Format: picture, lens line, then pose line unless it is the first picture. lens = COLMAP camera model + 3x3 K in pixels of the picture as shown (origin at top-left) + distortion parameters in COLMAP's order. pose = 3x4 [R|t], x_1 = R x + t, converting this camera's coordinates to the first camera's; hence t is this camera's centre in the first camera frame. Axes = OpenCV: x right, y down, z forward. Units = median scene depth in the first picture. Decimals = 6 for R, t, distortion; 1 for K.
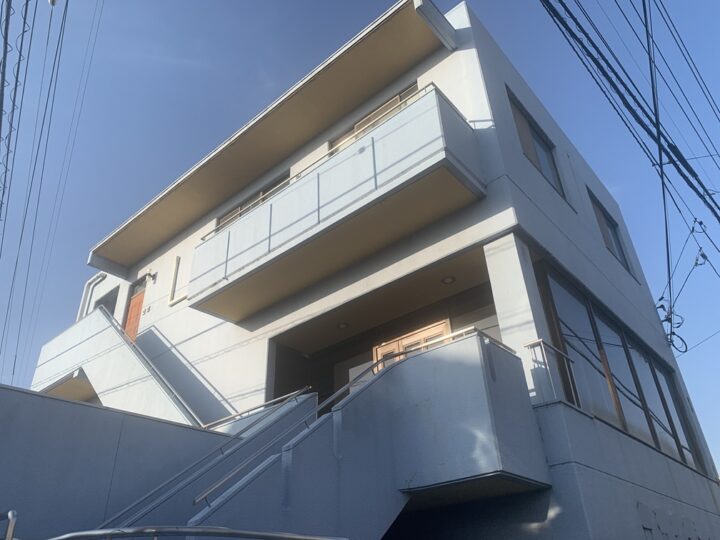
lens RADIAL K [[556.6, 0, 360.0], [0, 556.6, 270.0], [0, 0, 1]] dist [-0.004899, 0.002790]
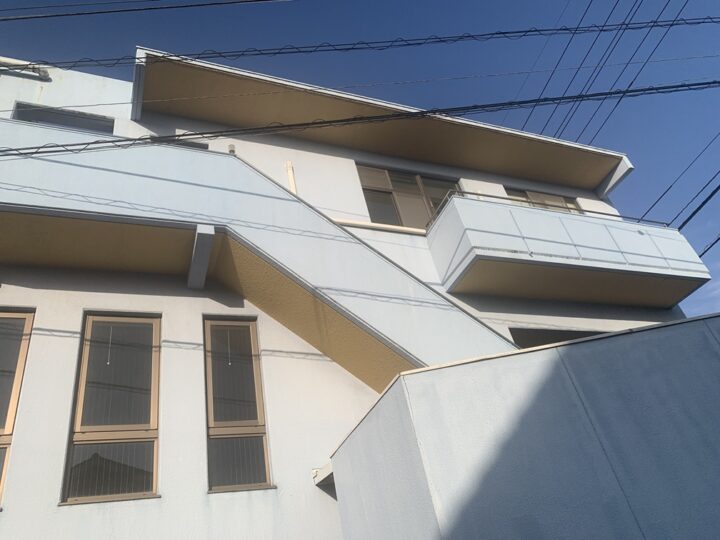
lens RADIAL K [[556.6, 0, 360.0], [0, 556.6, 270.0], [0, 0, 1]] dist [-0.004899, 0.002790]
pose [[0.471036, 0.493420, 0.731206, -0.652888], [-0.315278, 0.868342, -0.382860, 0.306034], [-0.823847, -0.050192, 0.564585, 0.423816]]
